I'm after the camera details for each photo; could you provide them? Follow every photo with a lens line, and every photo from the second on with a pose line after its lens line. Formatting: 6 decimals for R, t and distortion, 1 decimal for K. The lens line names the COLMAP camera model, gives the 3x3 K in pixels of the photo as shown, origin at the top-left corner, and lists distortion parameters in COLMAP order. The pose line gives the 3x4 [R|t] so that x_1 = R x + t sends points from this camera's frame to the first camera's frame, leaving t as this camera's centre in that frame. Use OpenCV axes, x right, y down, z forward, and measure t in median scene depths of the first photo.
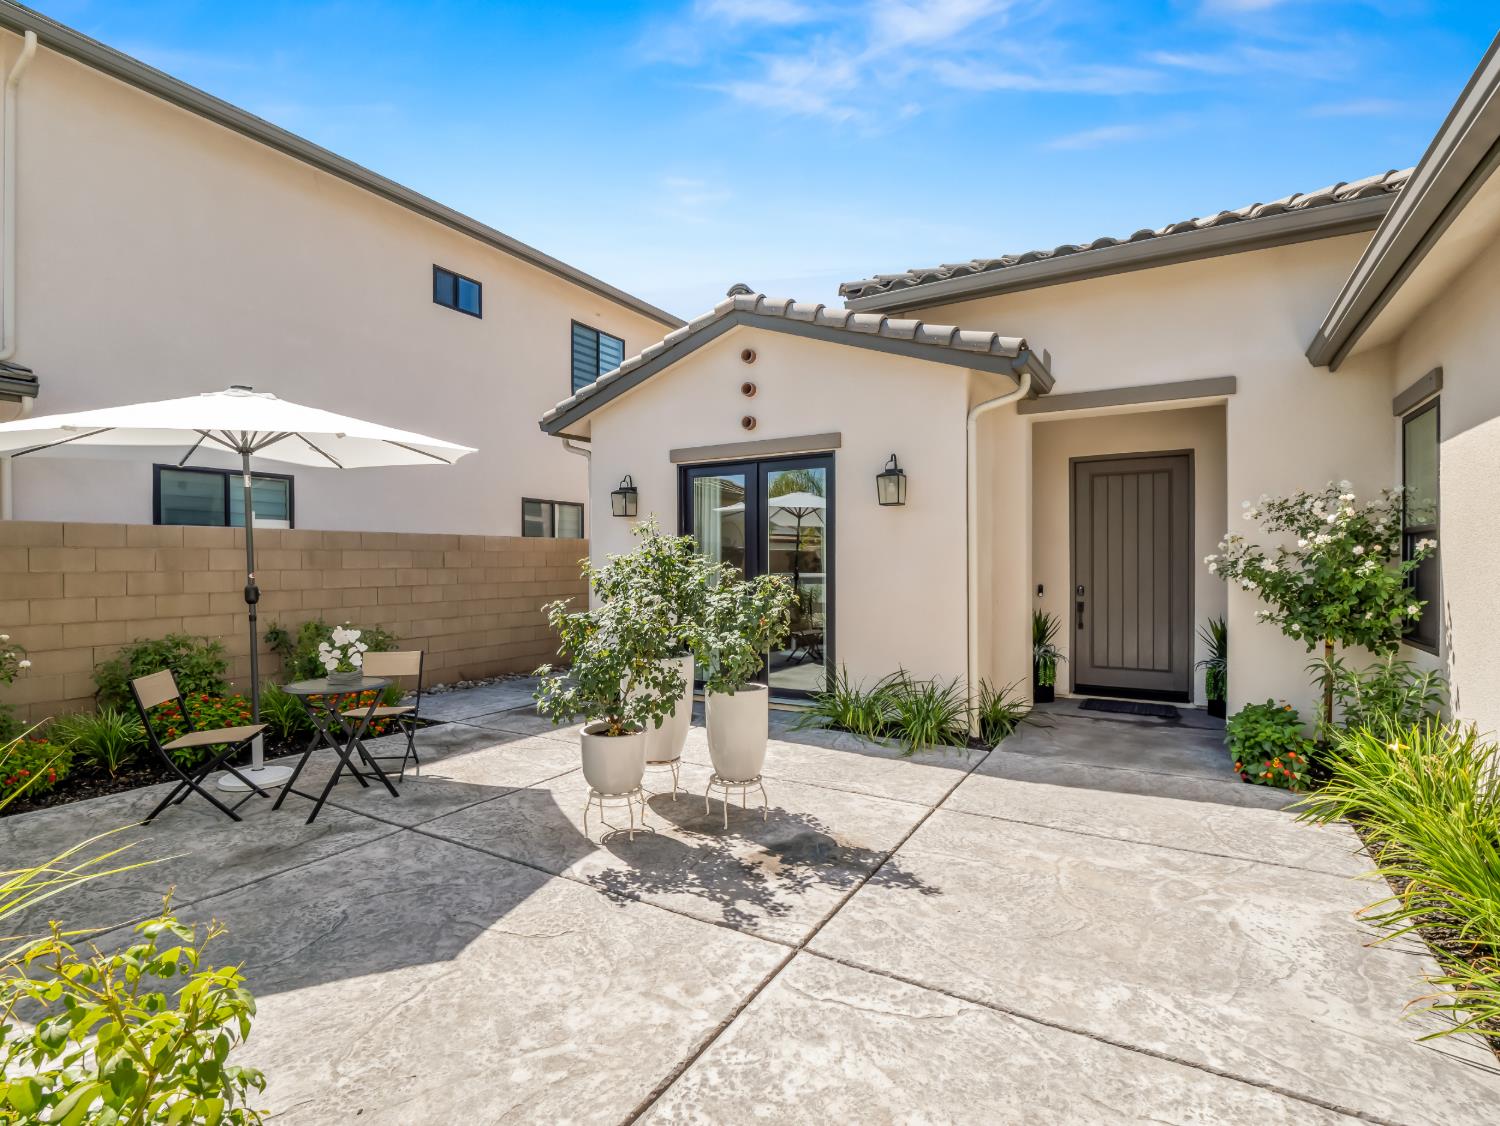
lens RADIAL K [[725.9, 0, 744.4], [0, 725.9, 555.7], [0, 0, 1]] dist [-0.009311, 0.000089]
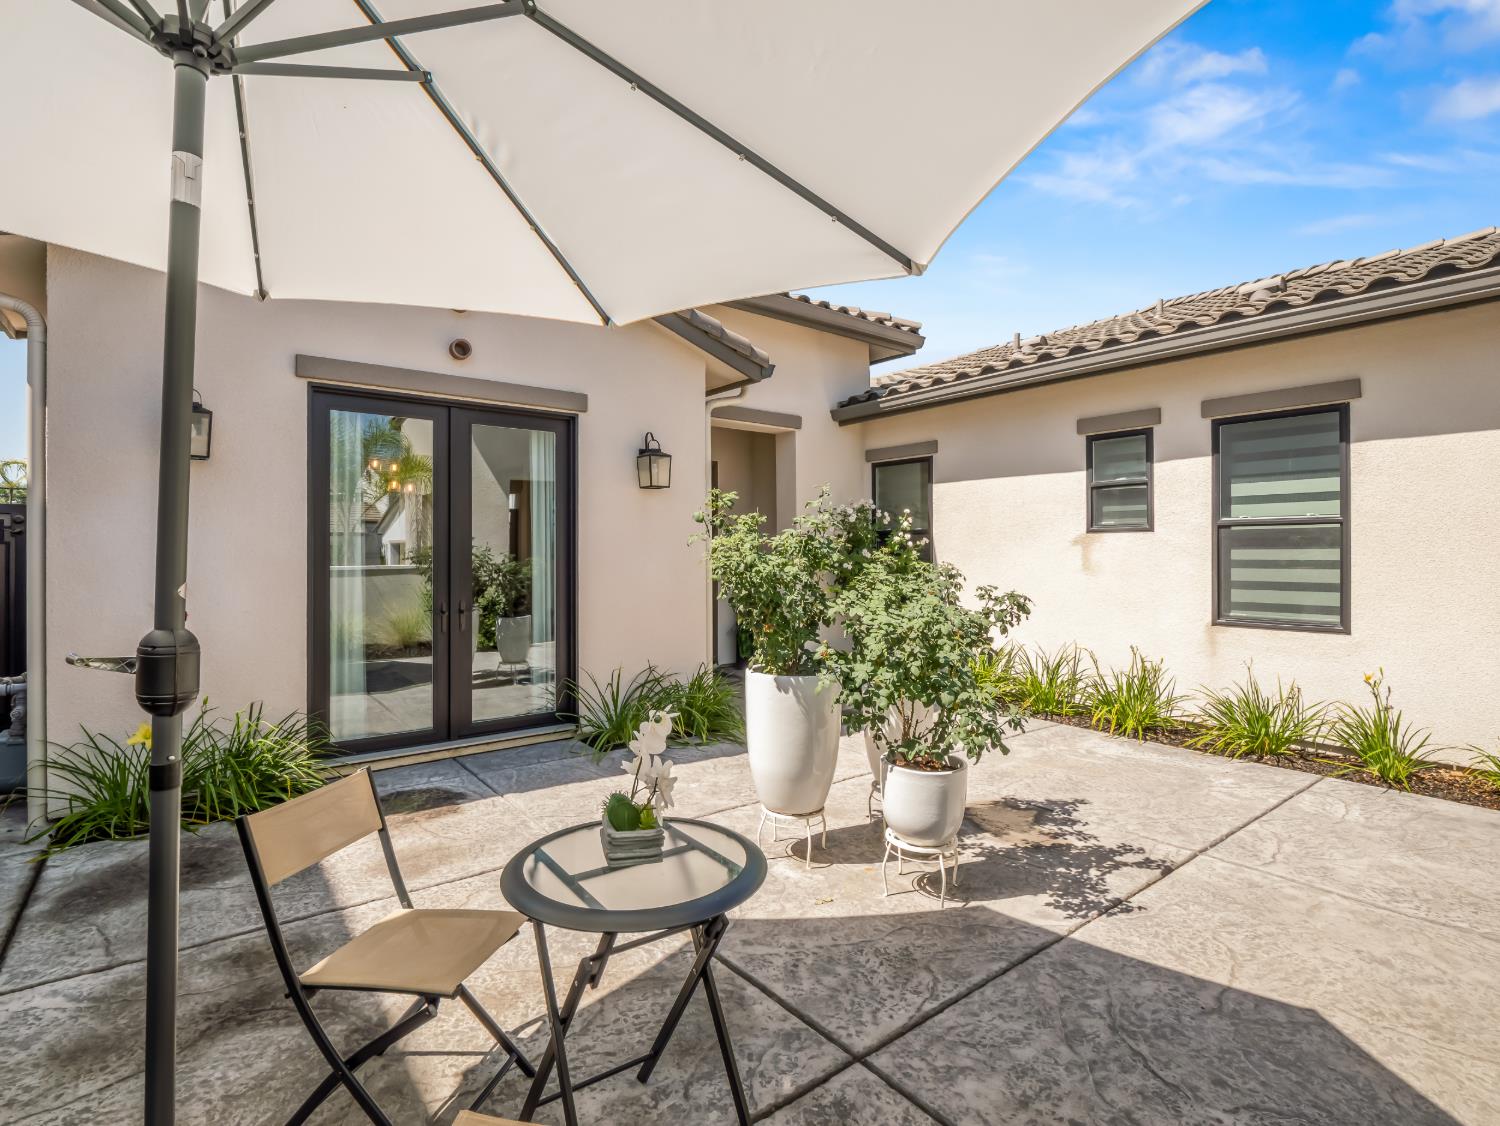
lens RADIAL K [[725.9, 0, 744.4], [0, 725.9, 555.7], [0, 0, 1]] dist [-0.009311, 0.000089]
pose [[0.368612, -0.002296, 0.929581, -1.170683], [-0.016412, 0.999825, 0.008978, 0.009453], [-0.929439, -0.018565, 0.368509, 1.061098]]
